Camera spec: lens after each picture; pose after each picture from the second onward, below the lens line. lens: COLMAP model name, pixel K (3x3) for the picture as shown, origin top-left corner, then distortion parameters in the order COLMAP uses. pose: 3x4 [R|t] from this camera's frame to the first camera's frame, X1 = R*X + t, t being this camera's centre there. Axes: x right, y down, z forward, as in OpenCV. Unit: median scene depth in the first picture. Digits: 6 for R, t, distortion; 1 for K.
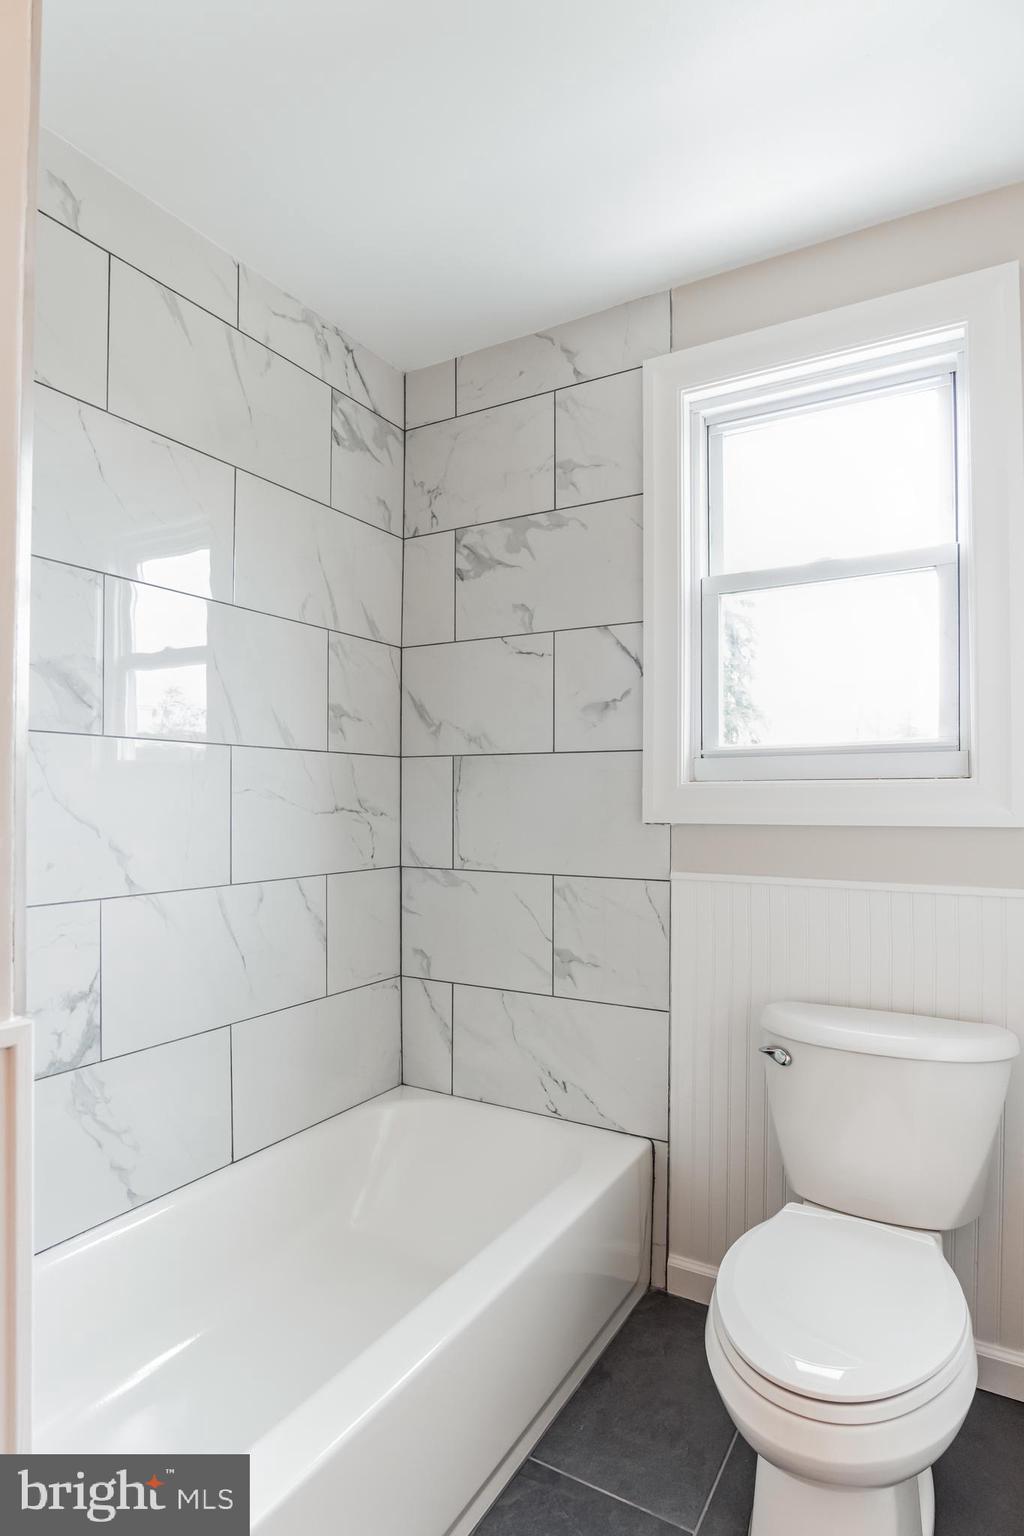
lens RADIAL K [[826.5, 0, 511.0], [0, 826.5, 776.5], [0, 0, 1]] dist [-0.030079, 0.000069]
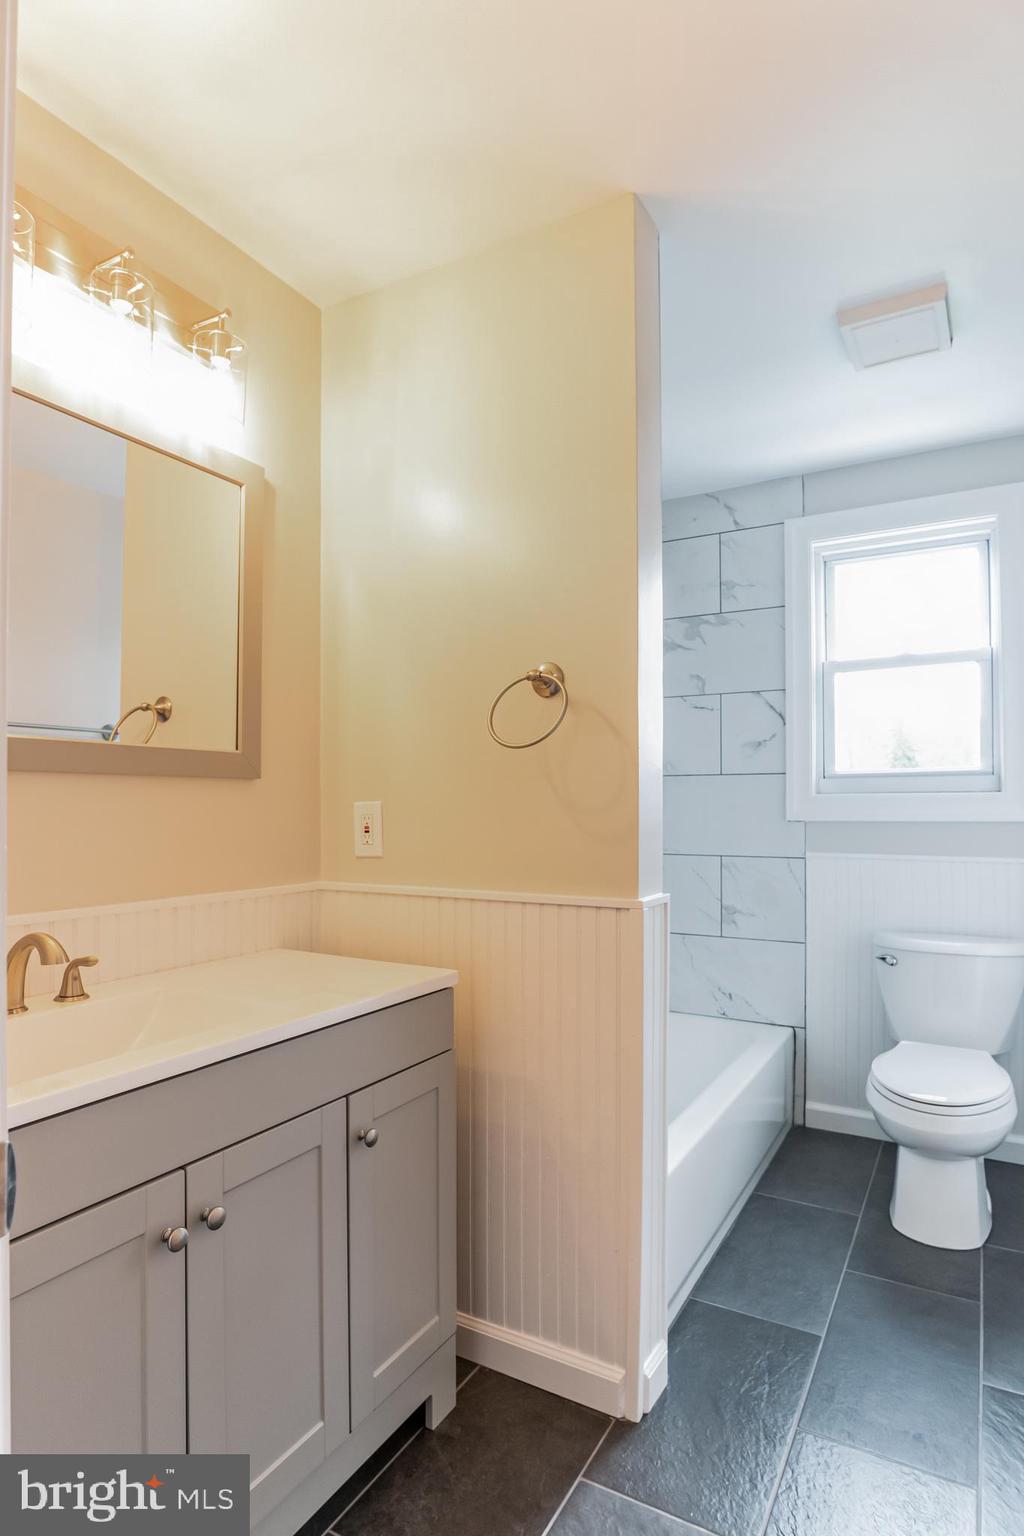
lens RADIAL K [[826.5, 0, 513.7], [0, 826.5, 773.0], [0, 0, 1]] dist [-0.030079, 0.000069]
pose [[0.999960, -0.006117, 0.006465, -0.355778], [0.006149, 0.999969, -0.004966, -0.028170], [-0.006434, 0.005006, 0.999967, -0.529433]]
